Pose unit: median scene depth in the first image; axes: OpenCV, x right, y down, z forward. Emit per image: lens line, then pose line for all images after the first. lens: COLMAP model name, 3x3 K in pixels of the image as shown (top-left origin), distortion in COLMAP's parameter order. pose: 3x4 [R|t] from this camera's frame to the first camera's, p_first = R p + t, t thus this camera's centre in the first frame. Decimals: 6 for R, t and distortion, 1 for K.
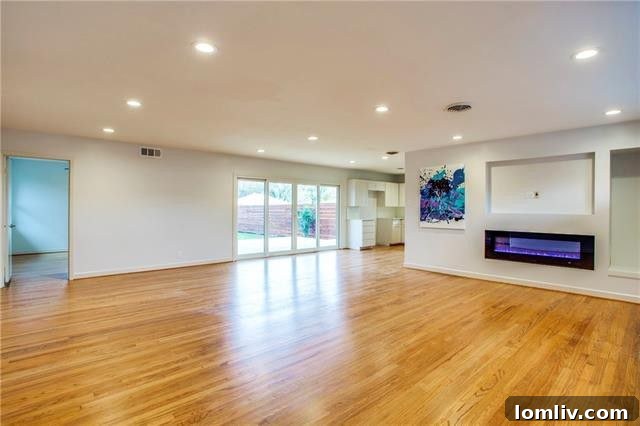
lens RADIAL K [[317.4, 0, 320.5], [0, 317.4, 210.2], [0, 0, 1]] dist [-0.074580, 0.033672]
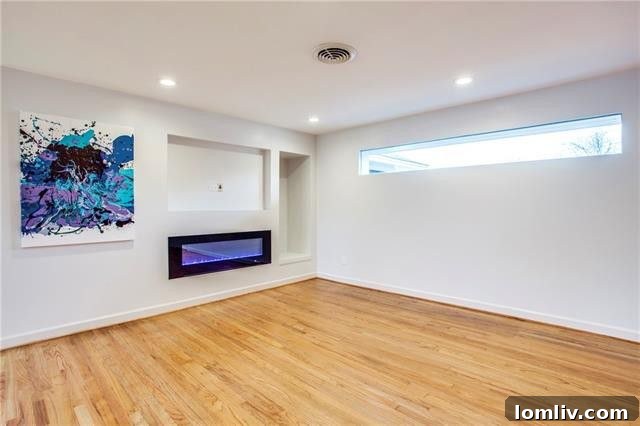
lens RADIAL K [[317.4, 0, 320.5], [0, 317.4, 210.2], [0, 0, 1]] dist [-0.074580, 0.033672]
pose [[-0.075389, -0.017395, 0.997002, -0.138906], [0.008264, 0.999803, 0.018068, -0.002321], [-0.997120, 0.009602, -0.075231, 0.656221]]
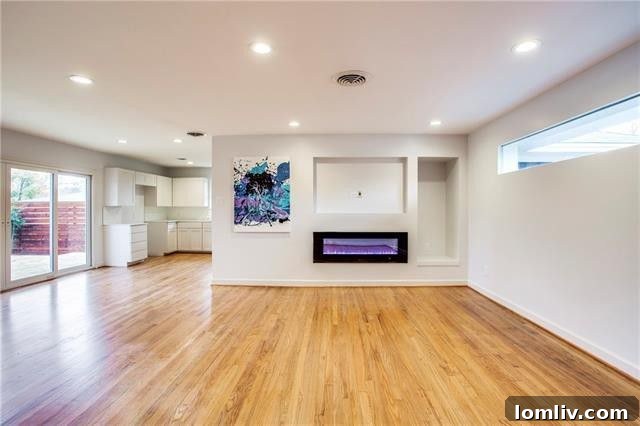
lens RADIAL K [[312.5, 0, 320.6], [0, 312.5, 210.6], [0, 0, 1]] dist [-0.077289, 0.031386]
pose [[0.696465, -0.009398, 0.717529, -0.098402], [0.008176, 0.999953, 0.005160, -0.002644], [-0.717544, 0.002273, 0.696510, 0.315494]]
